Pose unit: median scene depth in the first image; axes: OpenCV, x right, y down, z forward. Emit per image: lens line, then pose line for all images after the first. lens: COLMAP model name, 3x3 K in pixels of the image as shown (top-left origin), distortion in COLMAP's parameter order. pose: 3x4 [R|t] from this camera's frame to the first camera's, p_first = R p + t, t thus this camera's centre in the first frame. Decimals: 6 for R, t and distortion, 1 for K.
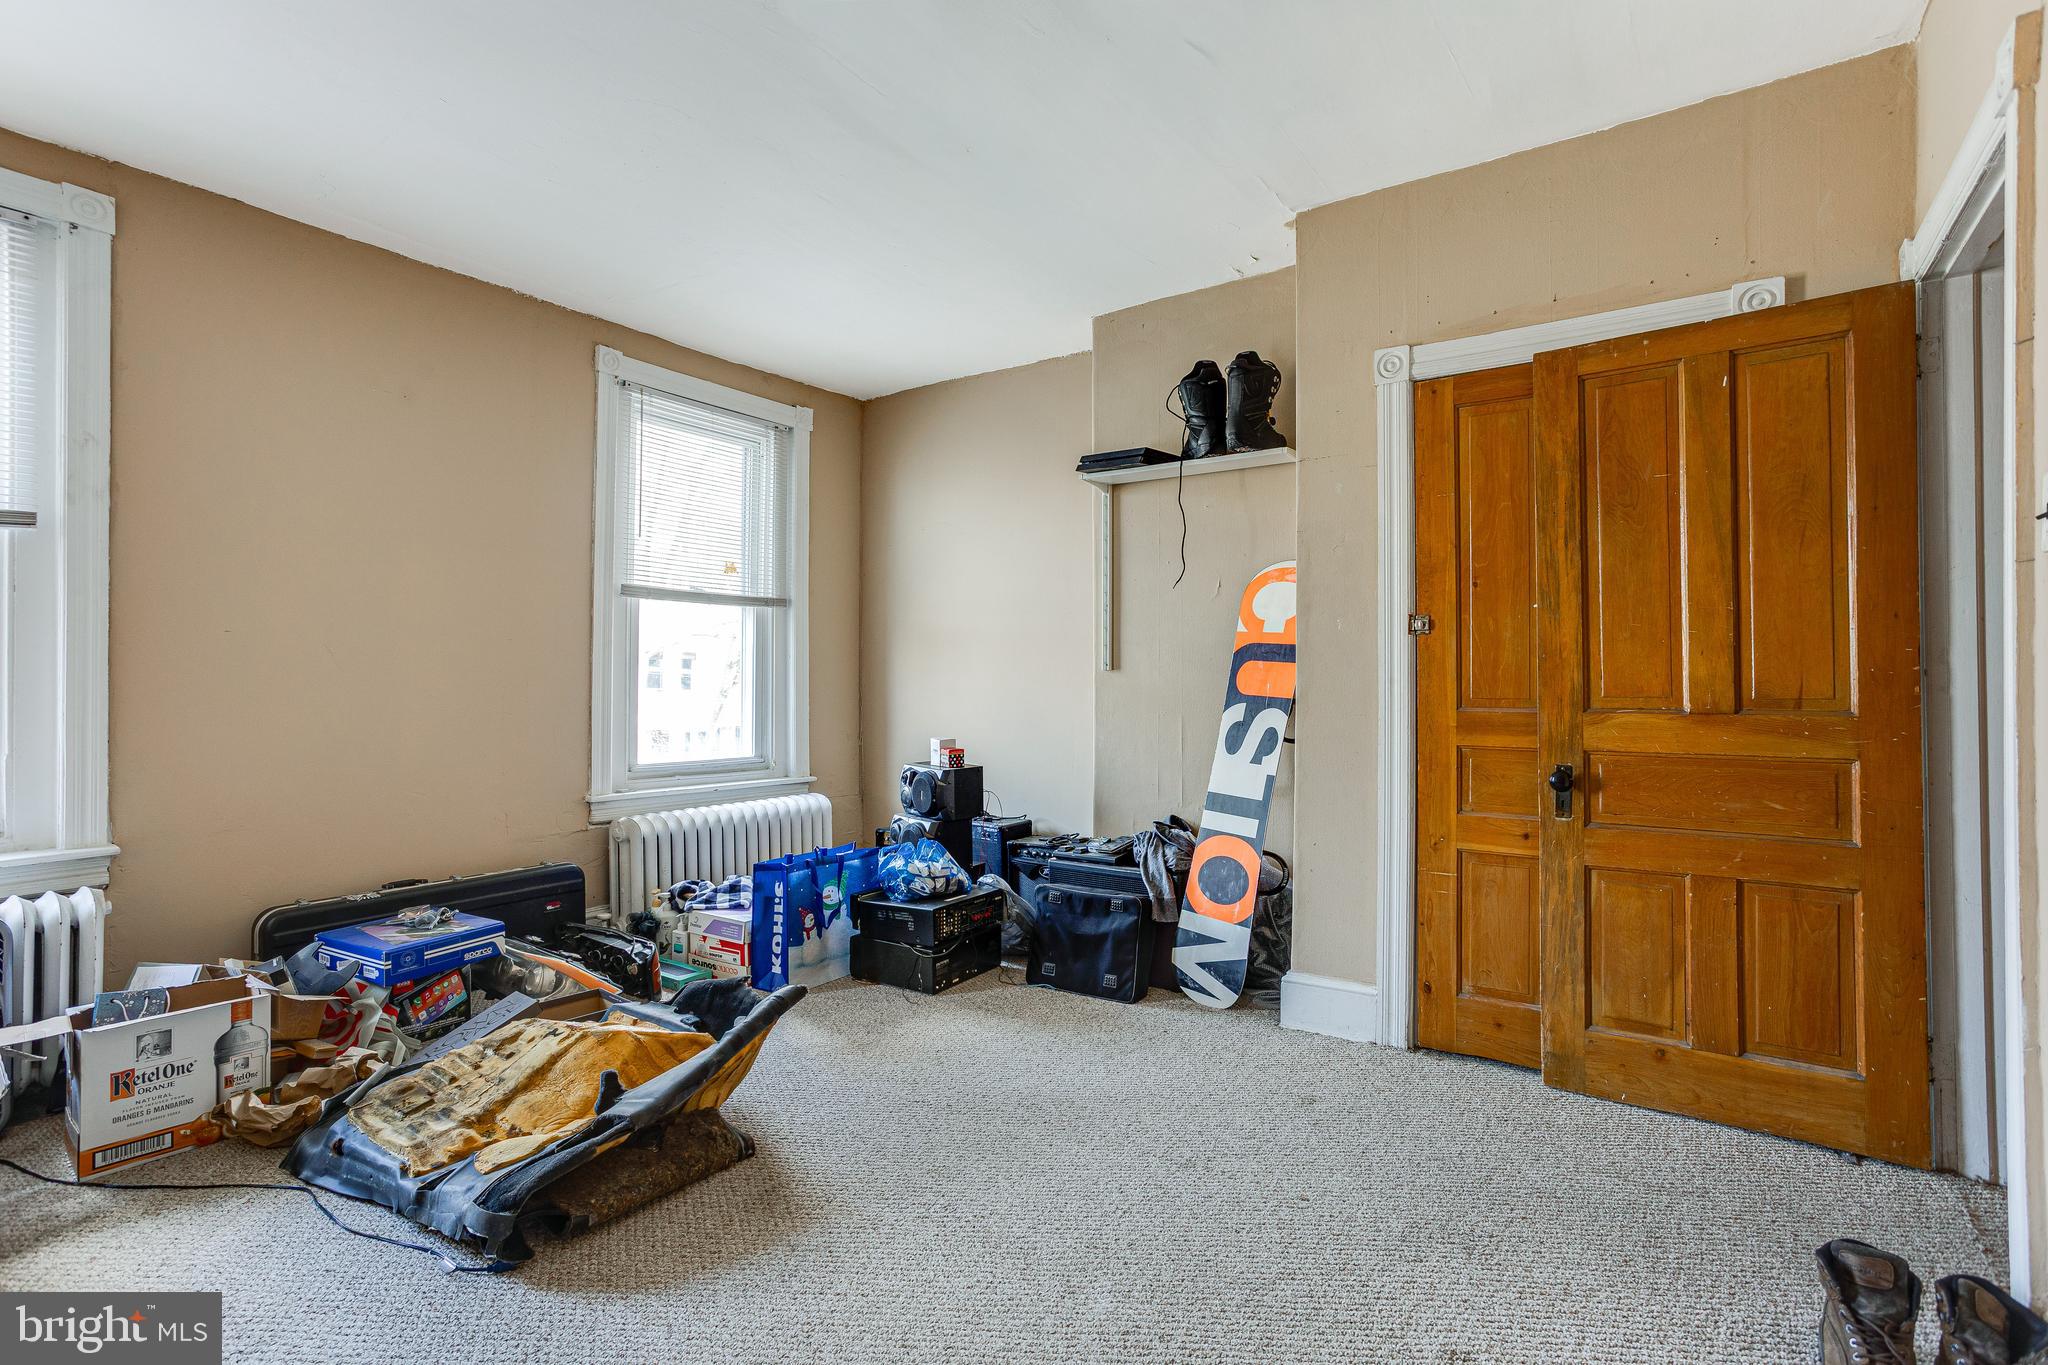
lens RADIAL K [[981.5, 0, 1017.0], [0, 981.5, 670.4], [0, 0, 1]] dist [-0.041014, 0.018145]
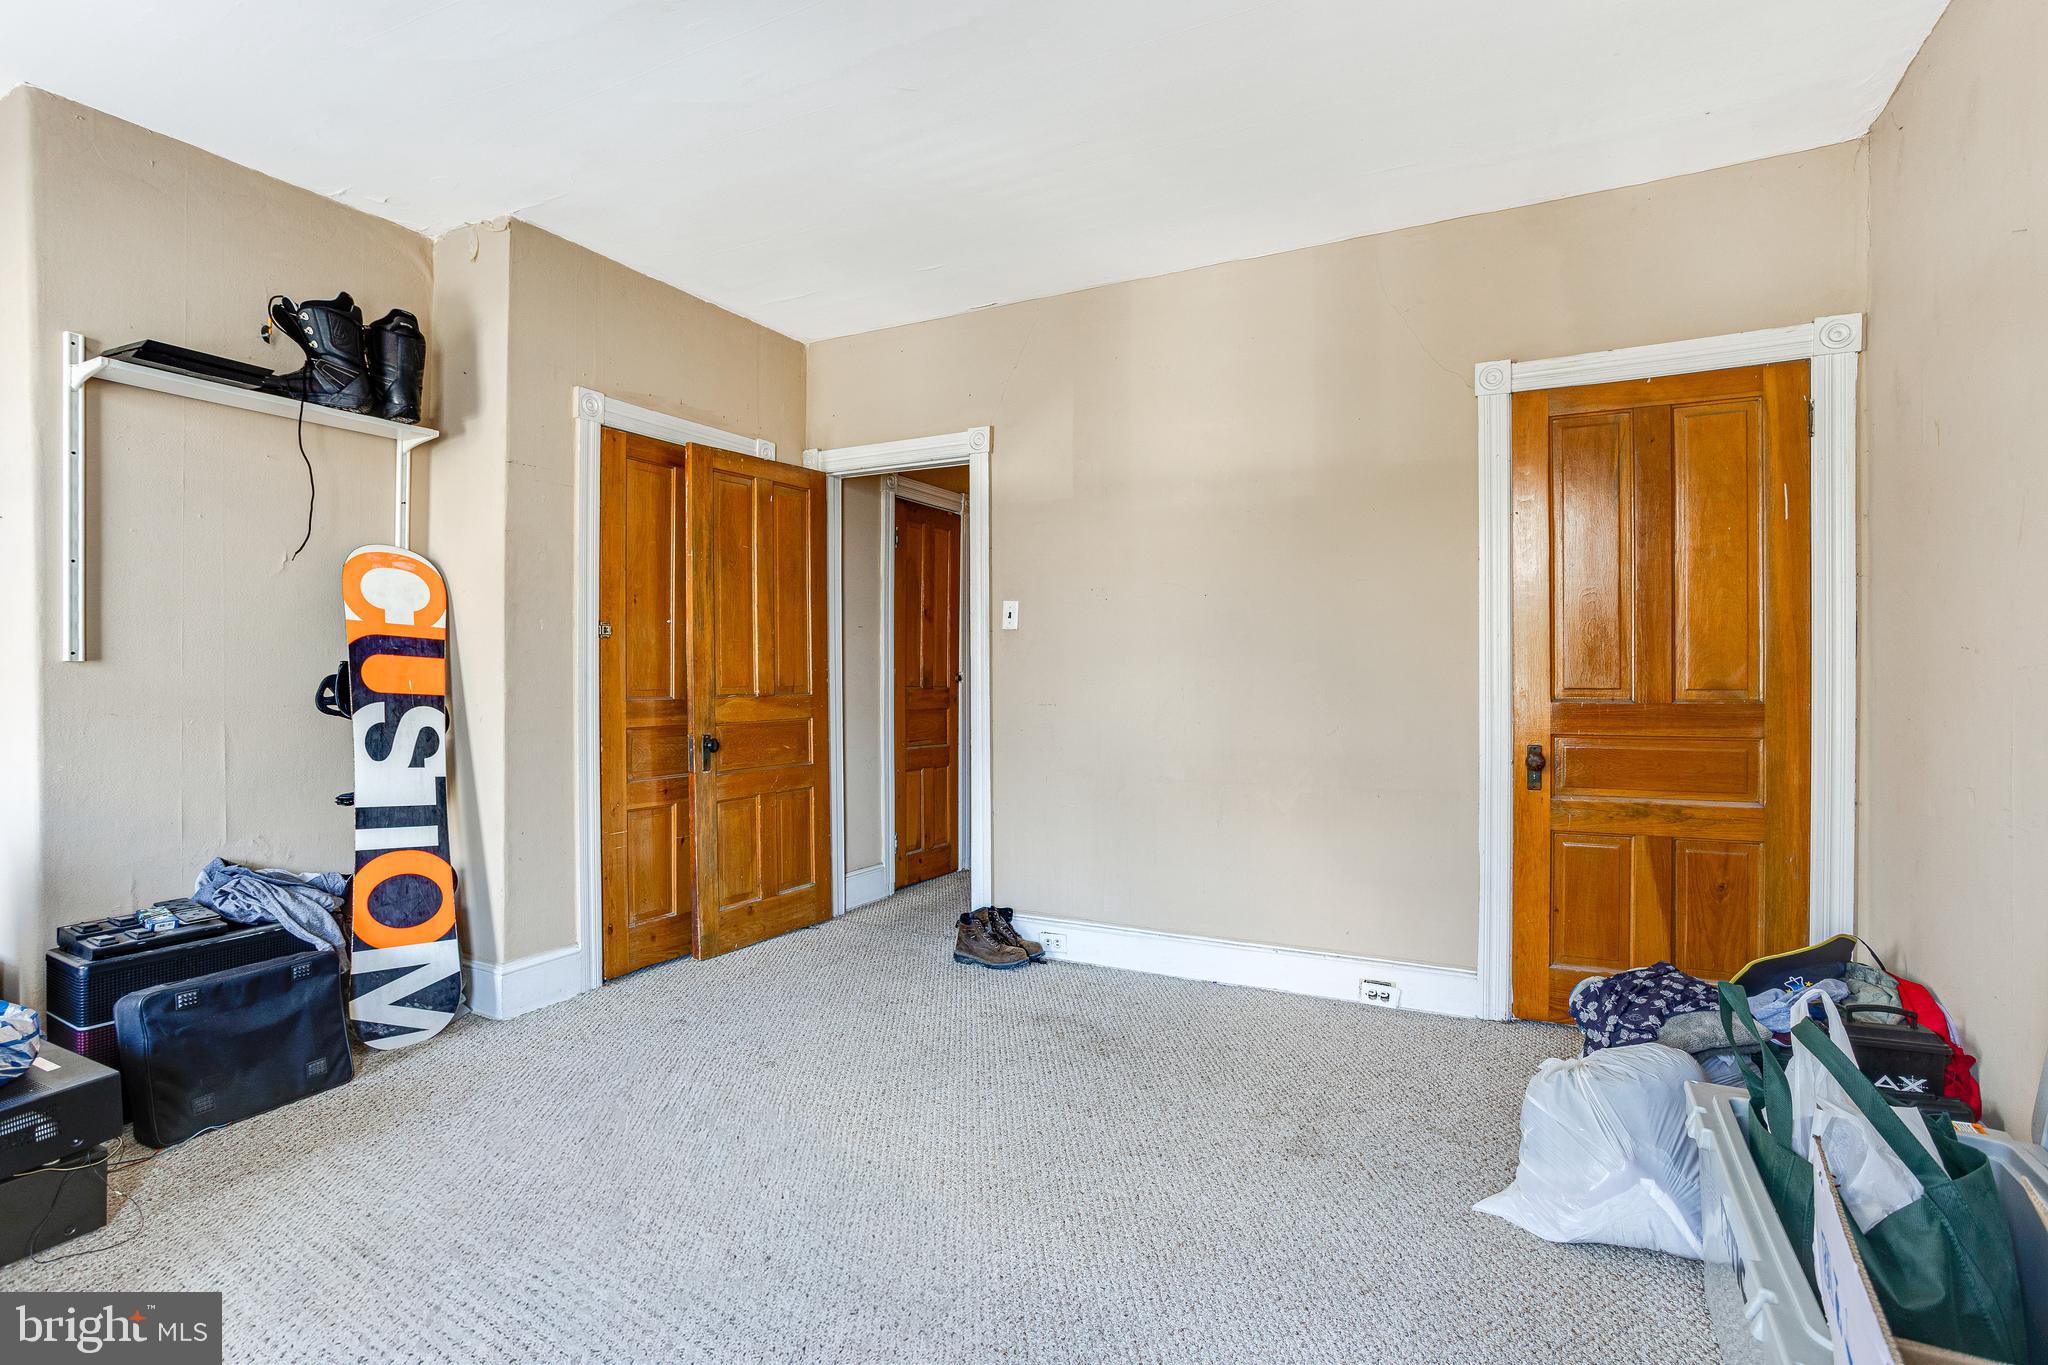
lens RADIAL K [[981.5, 0, 1027.4], [0, 981.5, 685.8], [0, 0, 1]] dist [-0.041014, 0.018145]
pose [[-0.127066, -0.010491, 0.991839, -0.728641], [-0.010116, 0.999906, 0.009281, 0.004847], [-0.991843, -0.008854, -0.127160, 0.551344]]
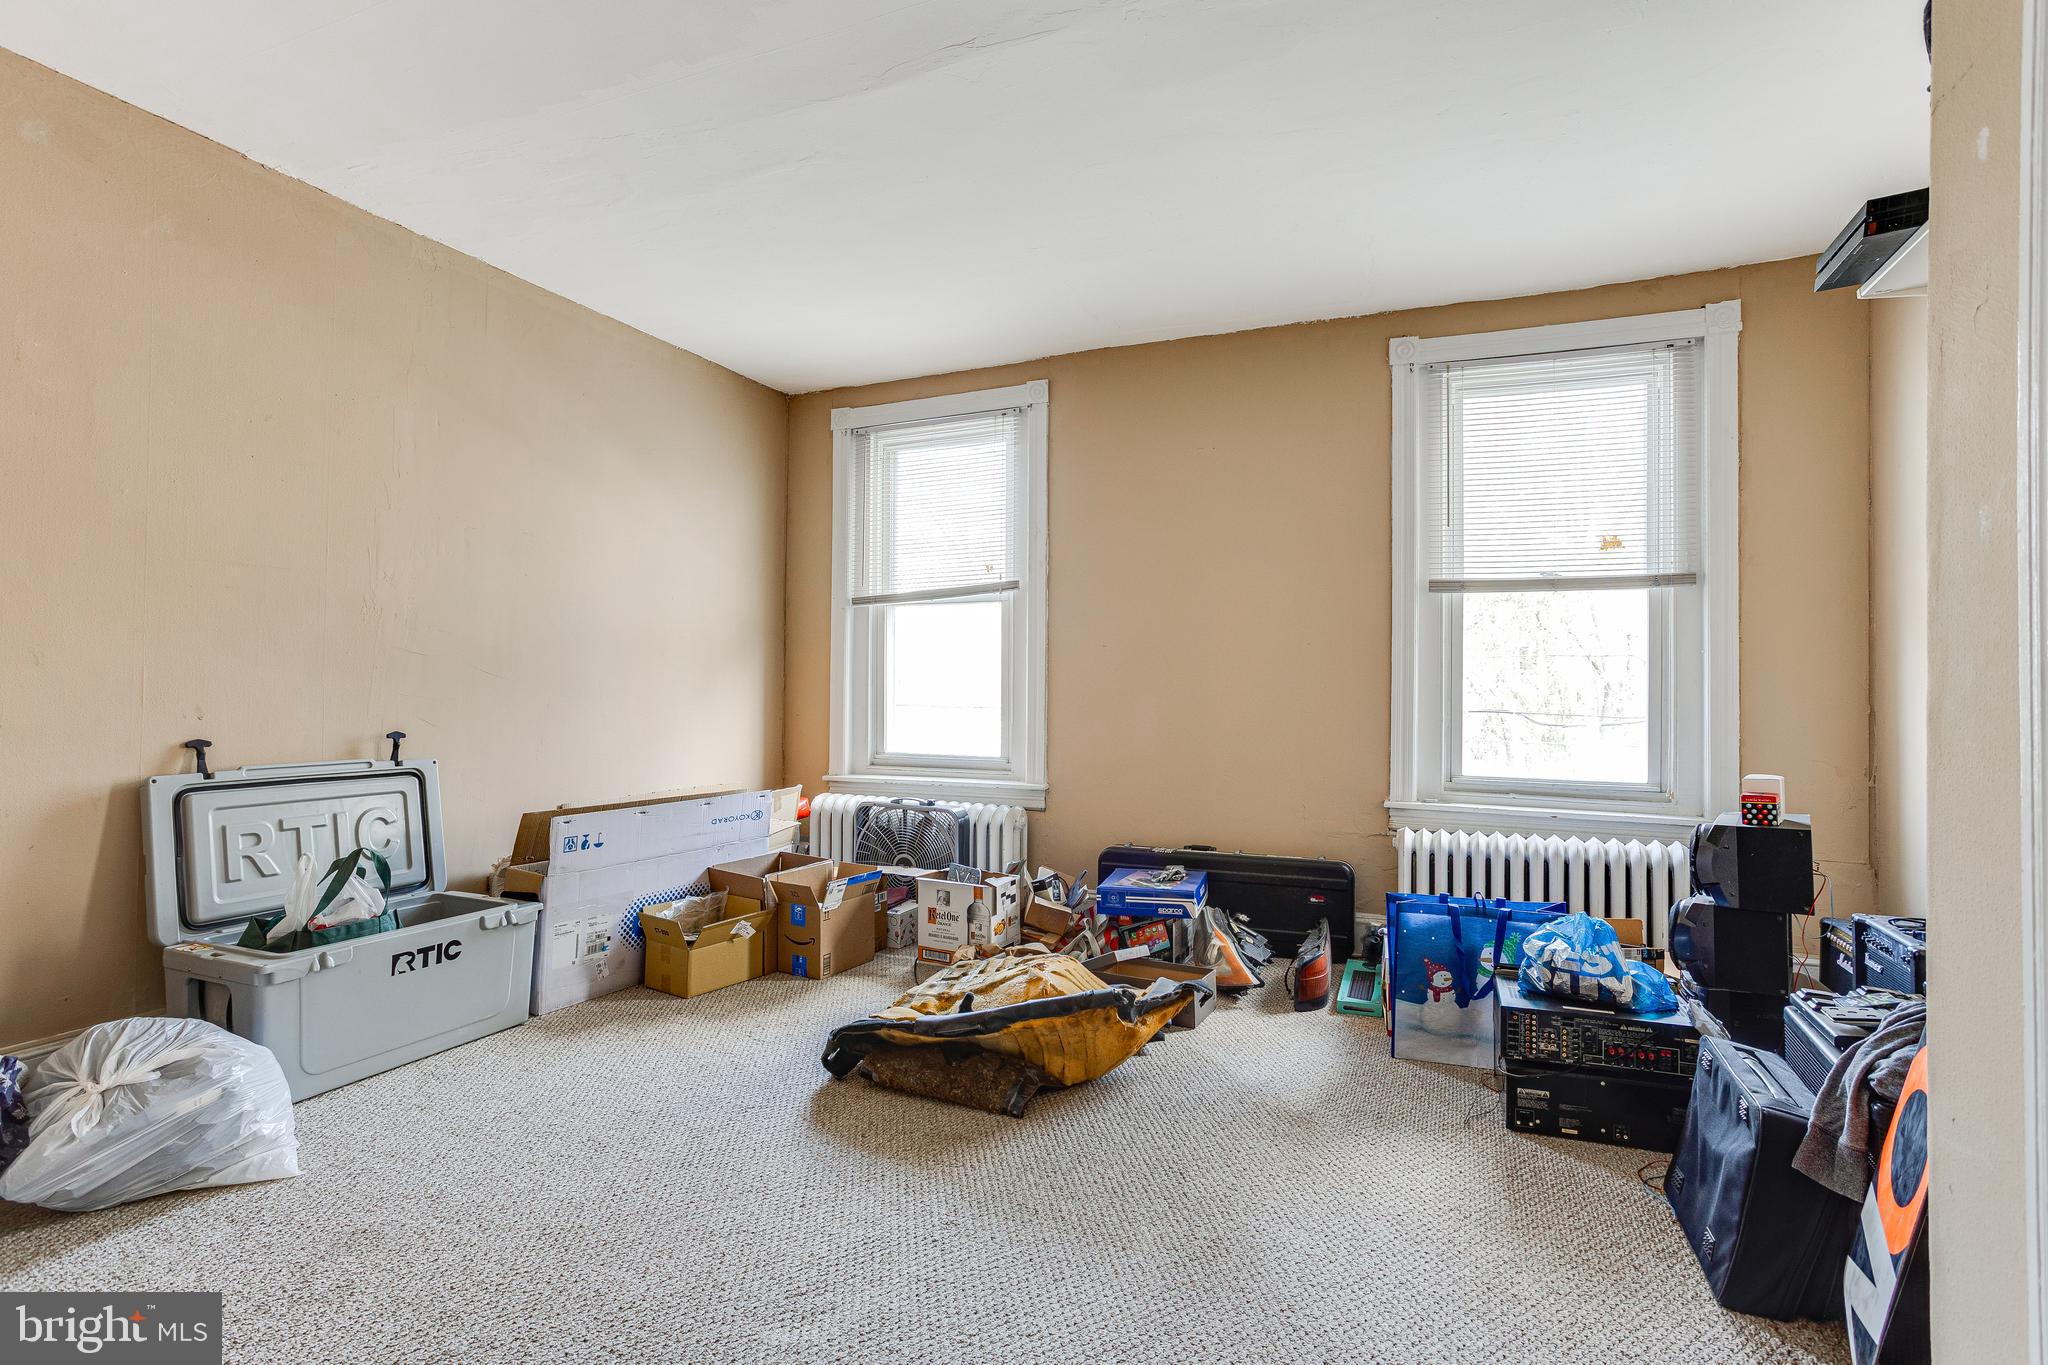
lens RADIAL K [[981.5, 0, 1017.6], [0, 981.5, 667.4], [0, 0, 1]] dist [-0.041014, 0.018145]
pose [[0.203207, -0.014691, -0.979026, 0.535285], [0.002202, 0.999892, -0.014547, 0.009708], [0.979133, 0.000801, 0.203217, 0.522087]]
